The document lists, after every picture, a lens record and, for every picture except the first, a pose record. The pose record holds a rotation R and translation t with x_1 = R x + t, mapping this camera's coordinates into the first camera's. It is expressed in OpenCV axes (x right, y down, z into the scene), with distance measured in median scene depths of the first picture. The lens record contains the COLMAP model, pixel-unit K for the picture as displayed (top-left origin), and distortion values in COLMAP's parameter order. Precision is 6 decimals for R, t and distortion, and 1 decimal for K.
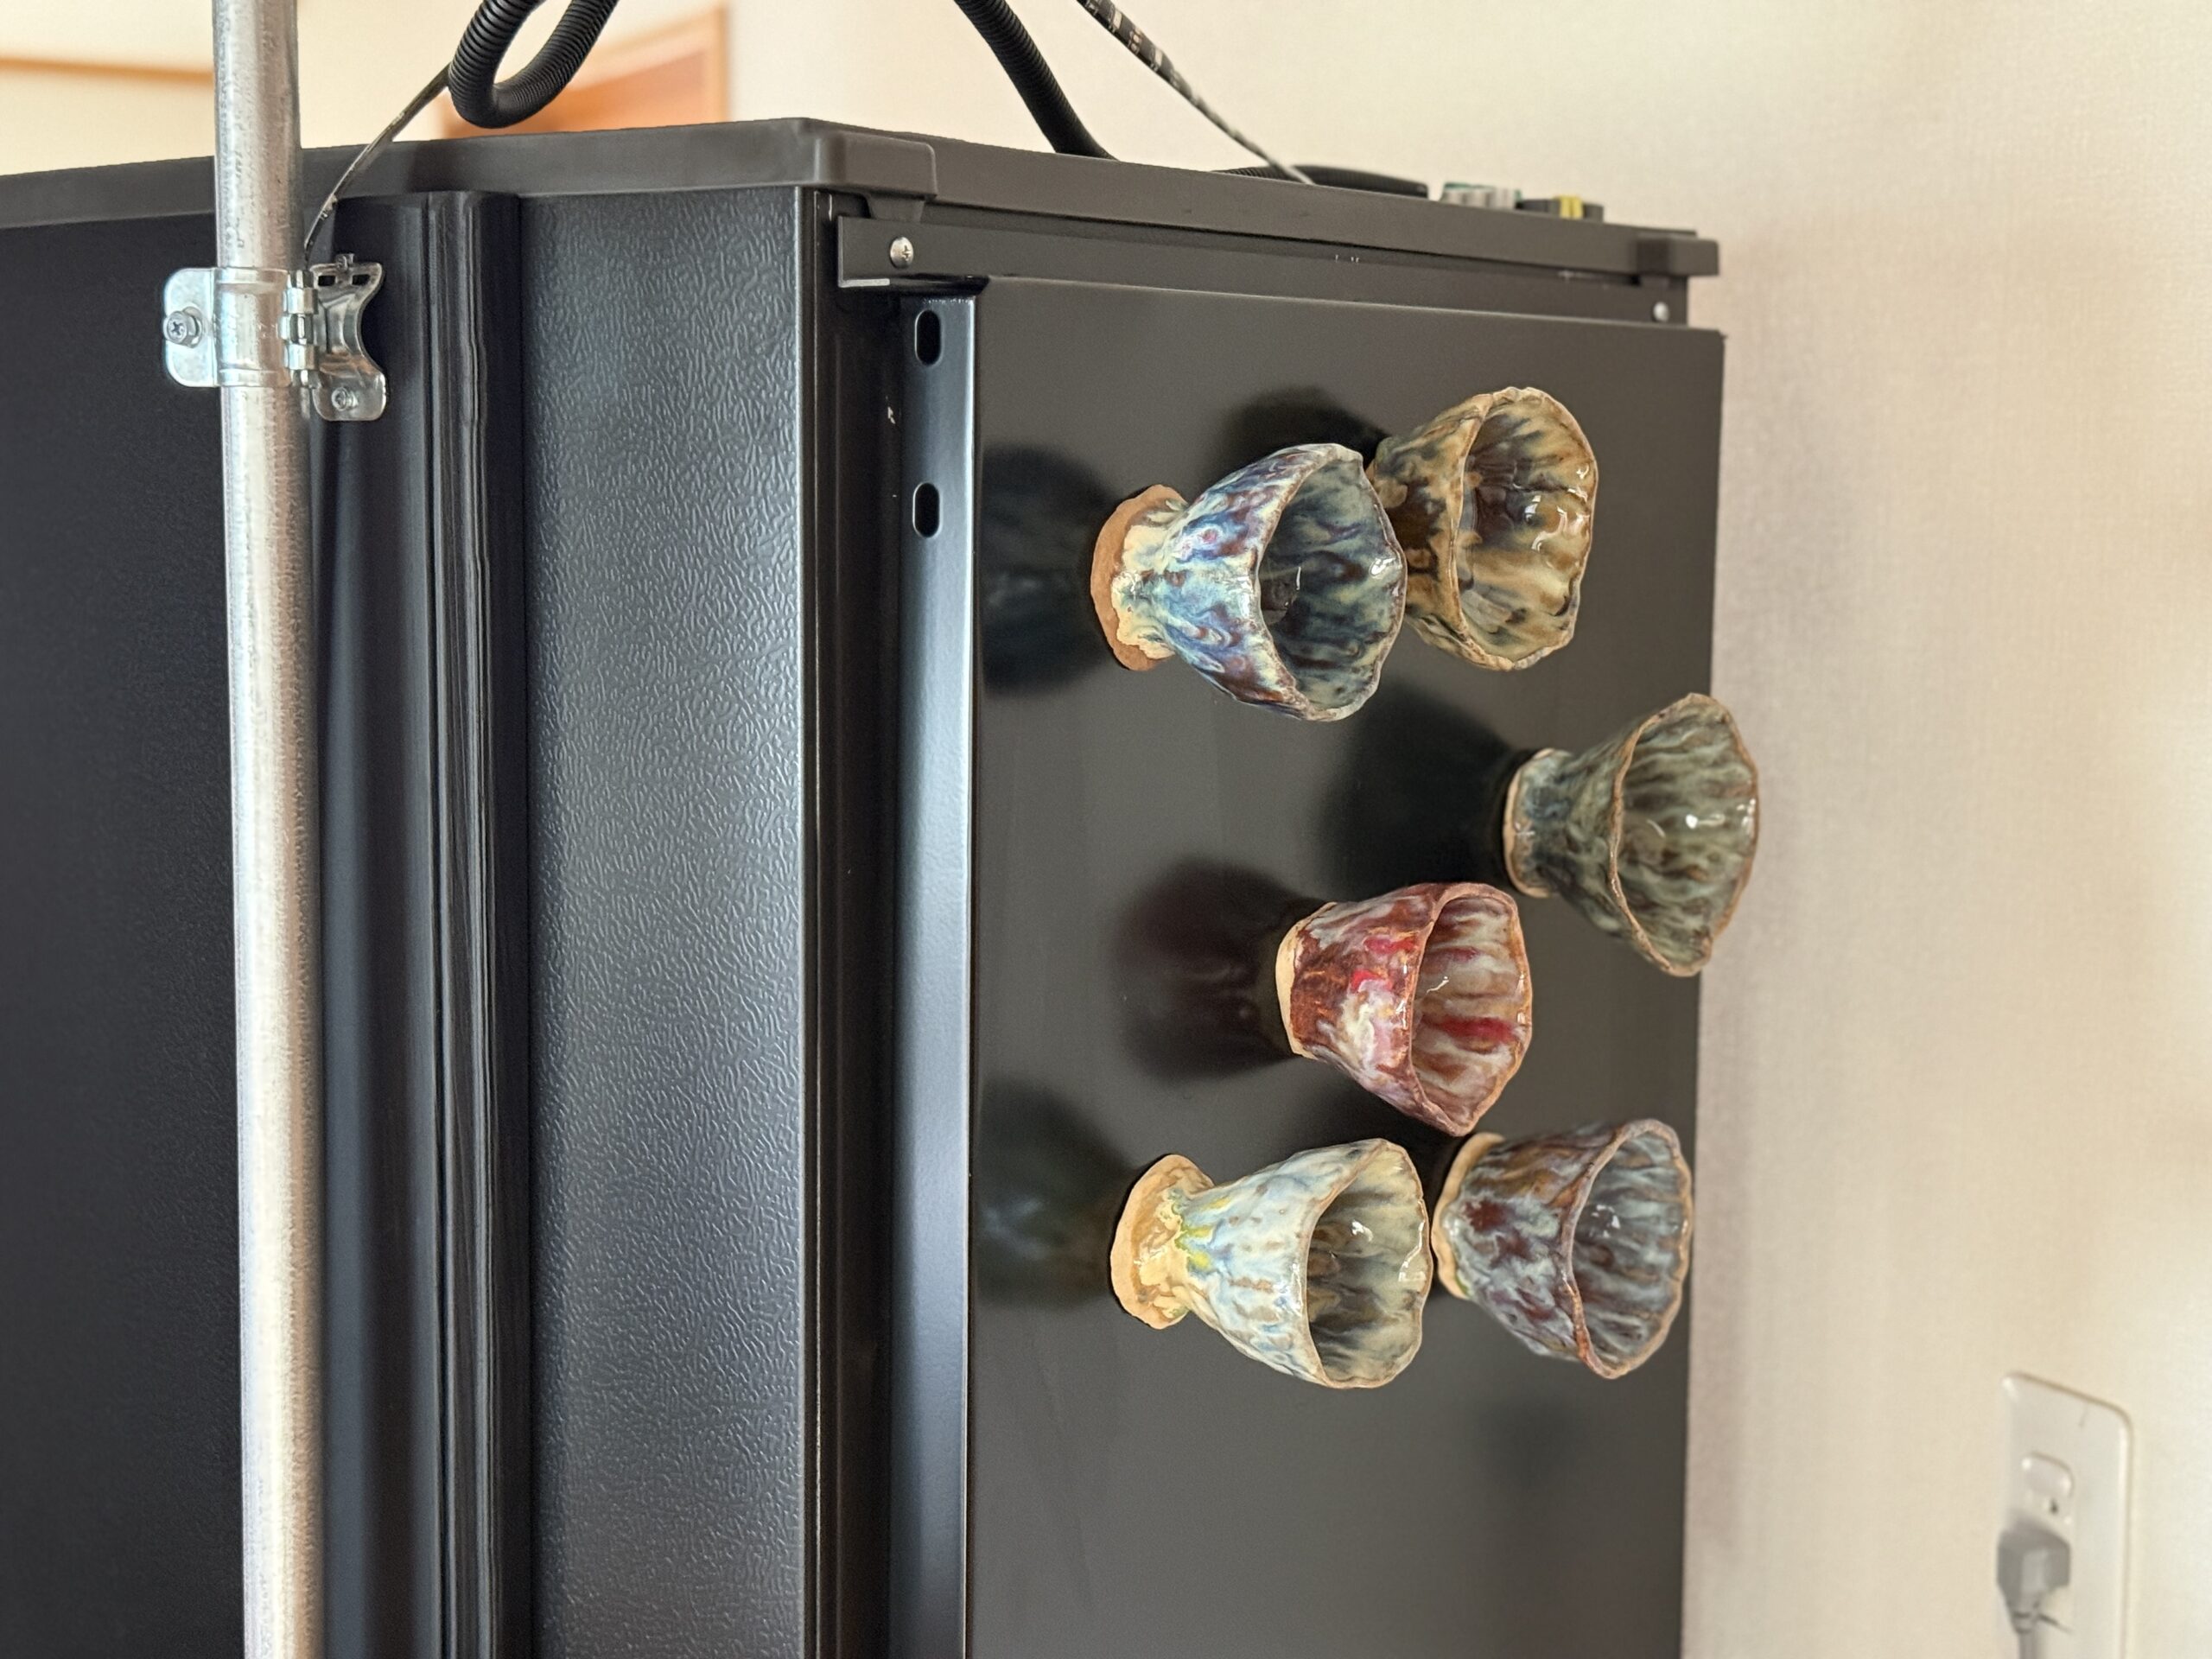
lens RADIAL K [[3151.1, 0, 1106.0], [0, 3151.1, 829.5], [0, 0, 1]] dist [0.168466, -0.093222]
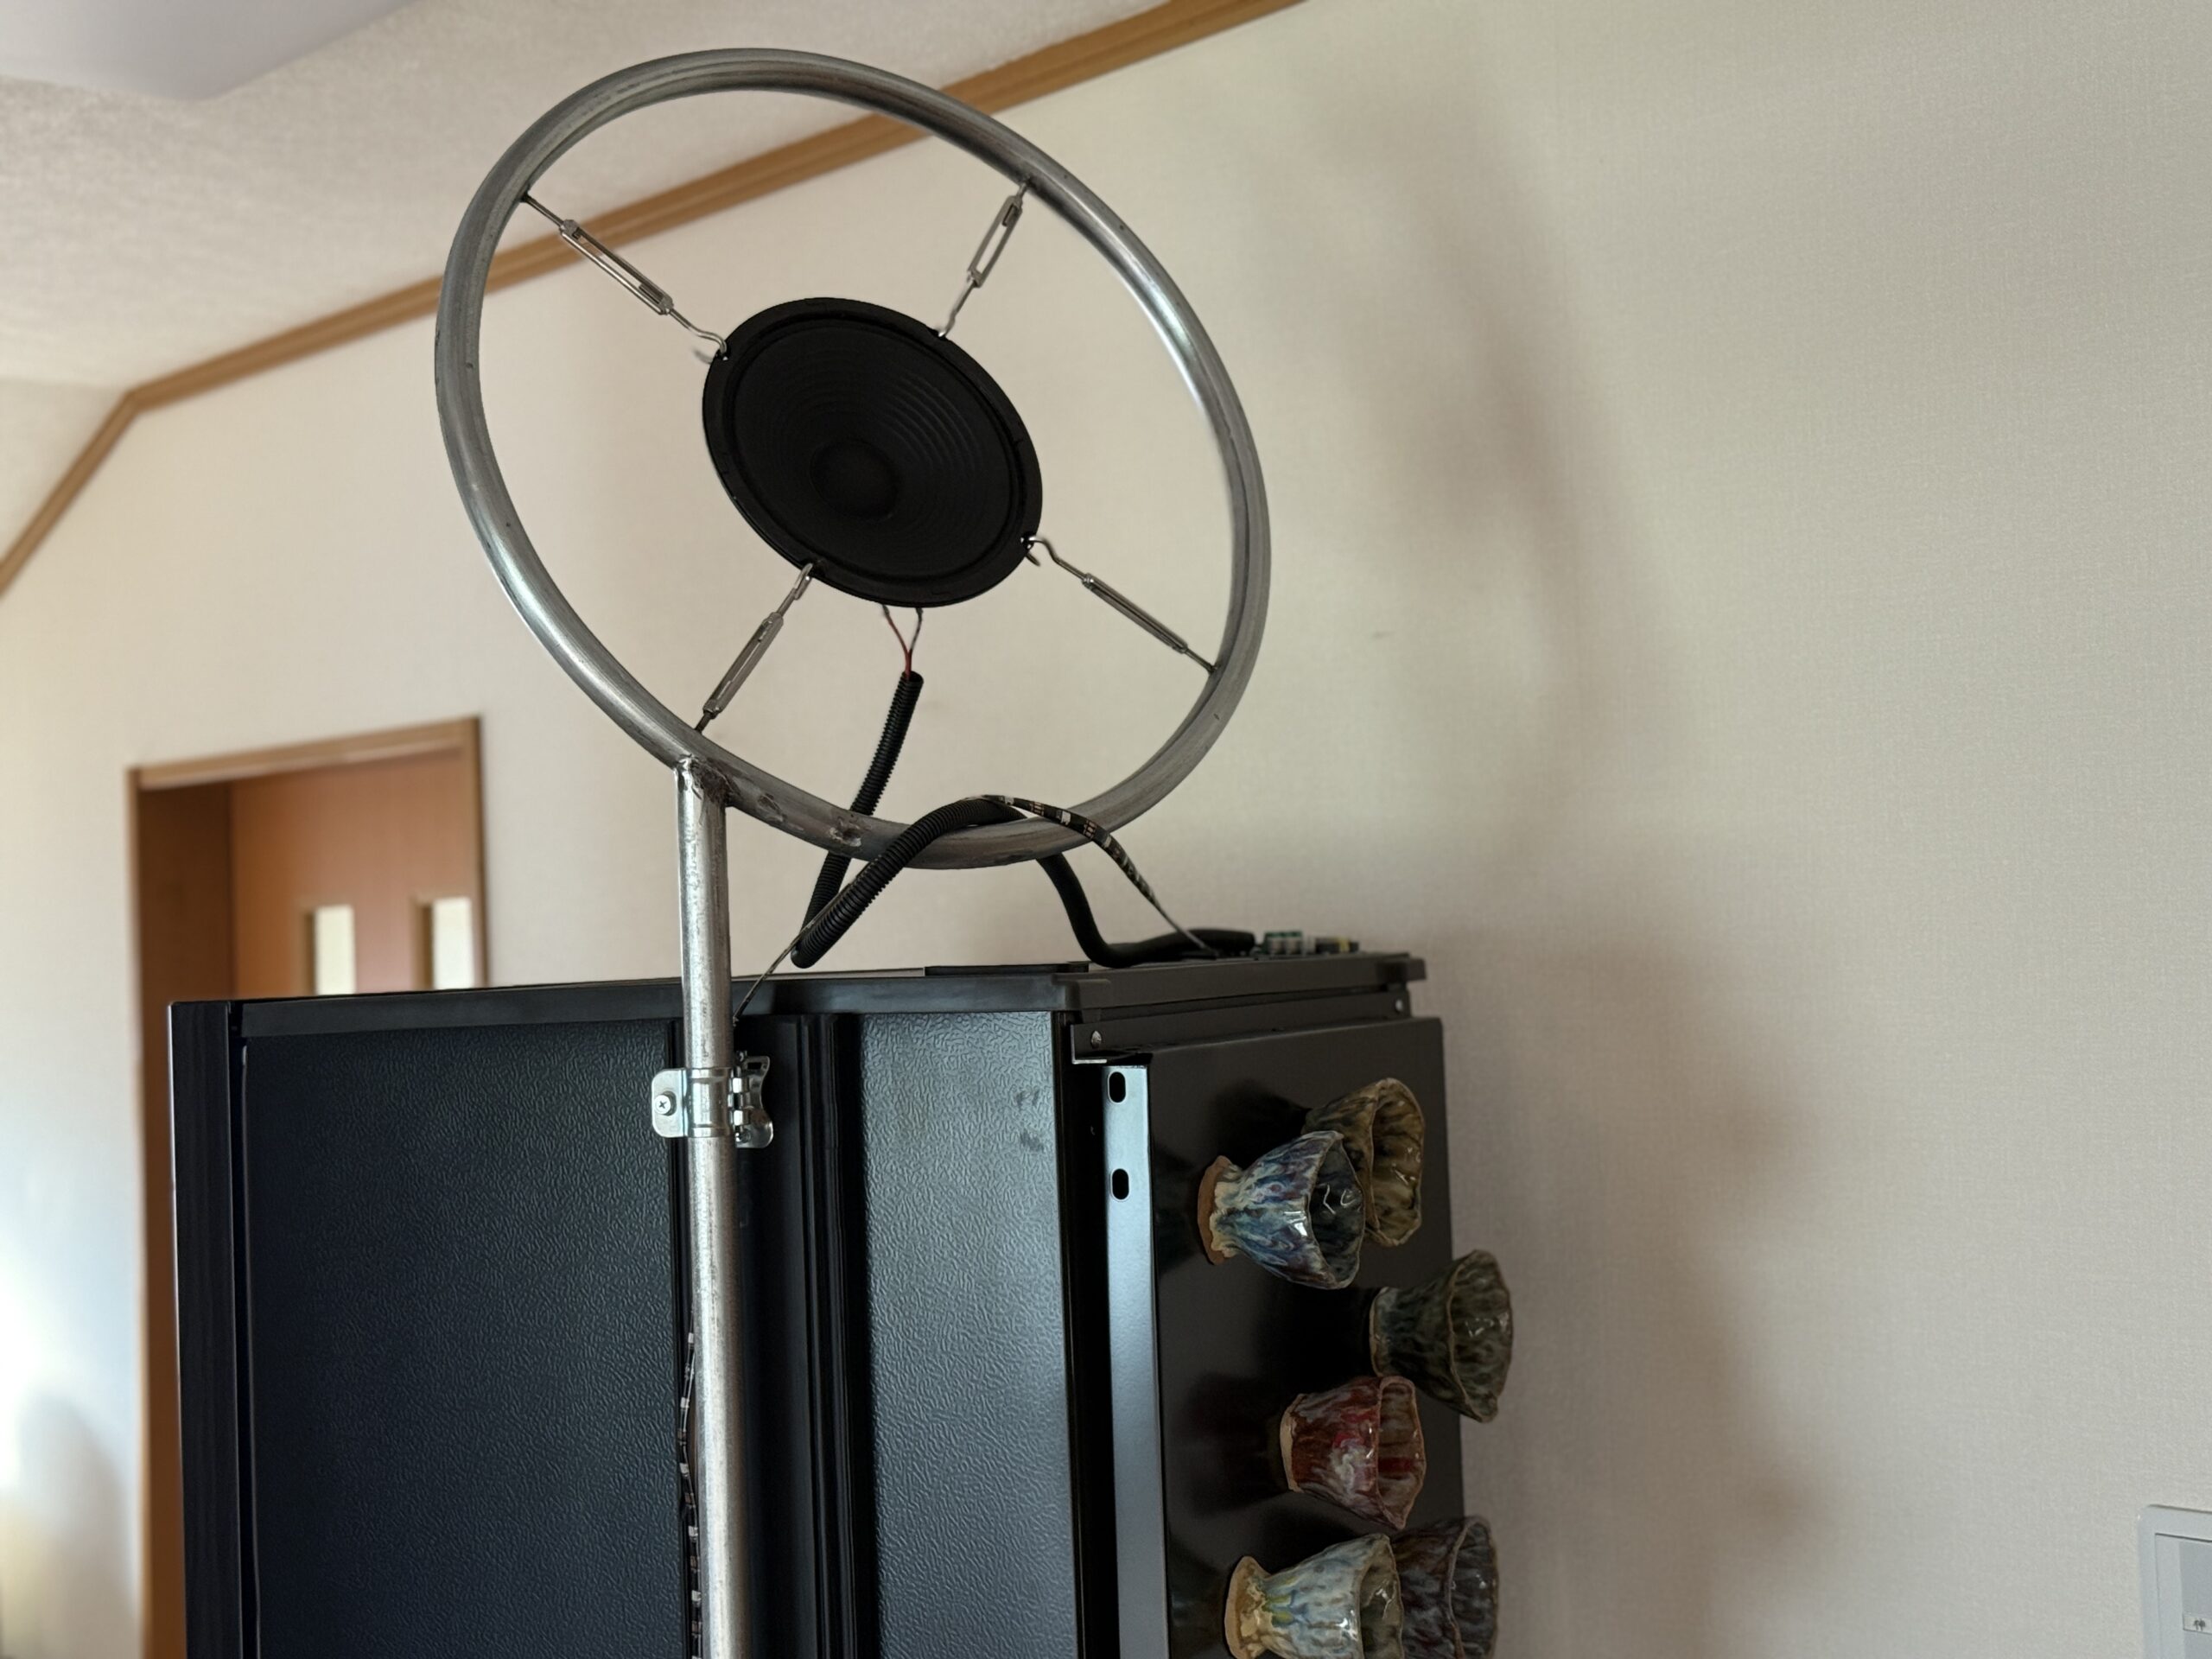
lens RADIAL K [[3151.1, 0, 1106.0], [0, 3151.1, 829.5], [0, 0, 1]] dist [0.168466, -0.093222]
pose [[0.972470, -0.039077, 0.229727, -0.417285], [0.073095, 0.987237, -0.141494, -0.043386], [-0.221266, 0.154391, 0.962915, -0.654018]]
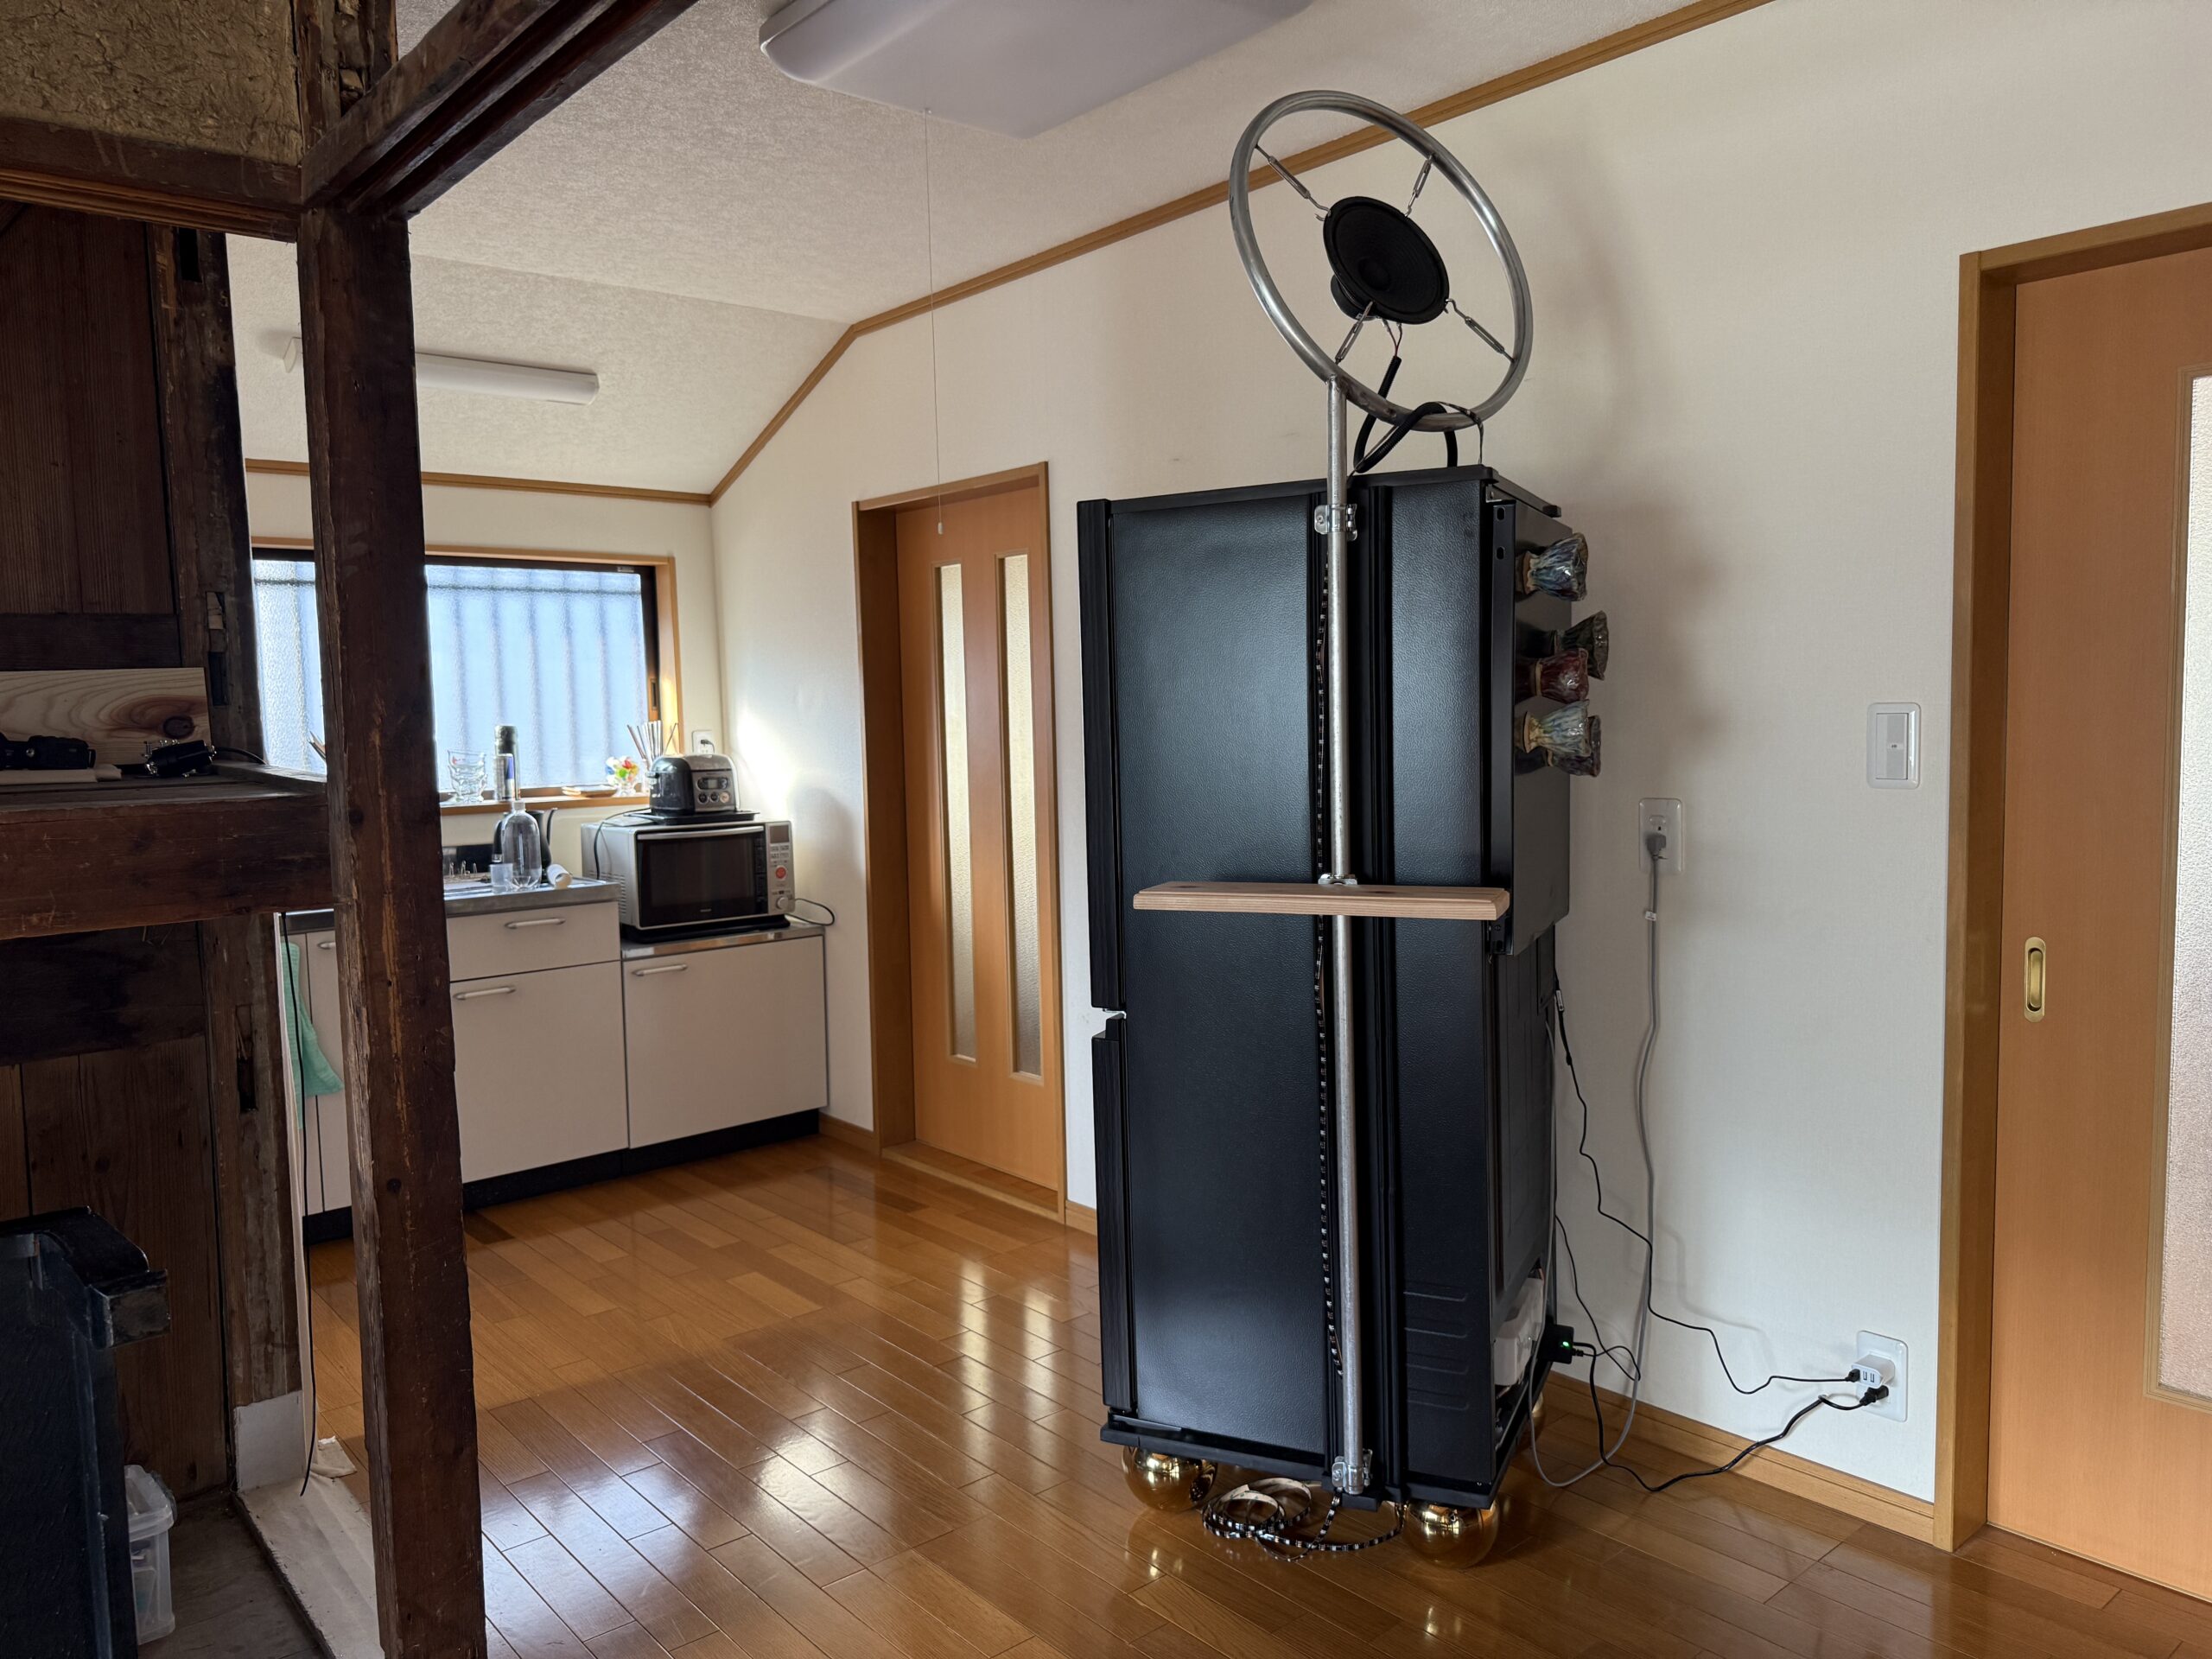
lens RADIAL K [[1595.3, 0, 1106.0], [0, 1595.3, 829.5], [0, 0, 1]] dist [0.055372, -0.079399]
pose [[0.966811, -0.056104, 0.249256, -1.058943], [0.068671, 0.996755, -0.042005, 0.308457], [-0.246091, 0.057727, 0.967526, -0.914353]]
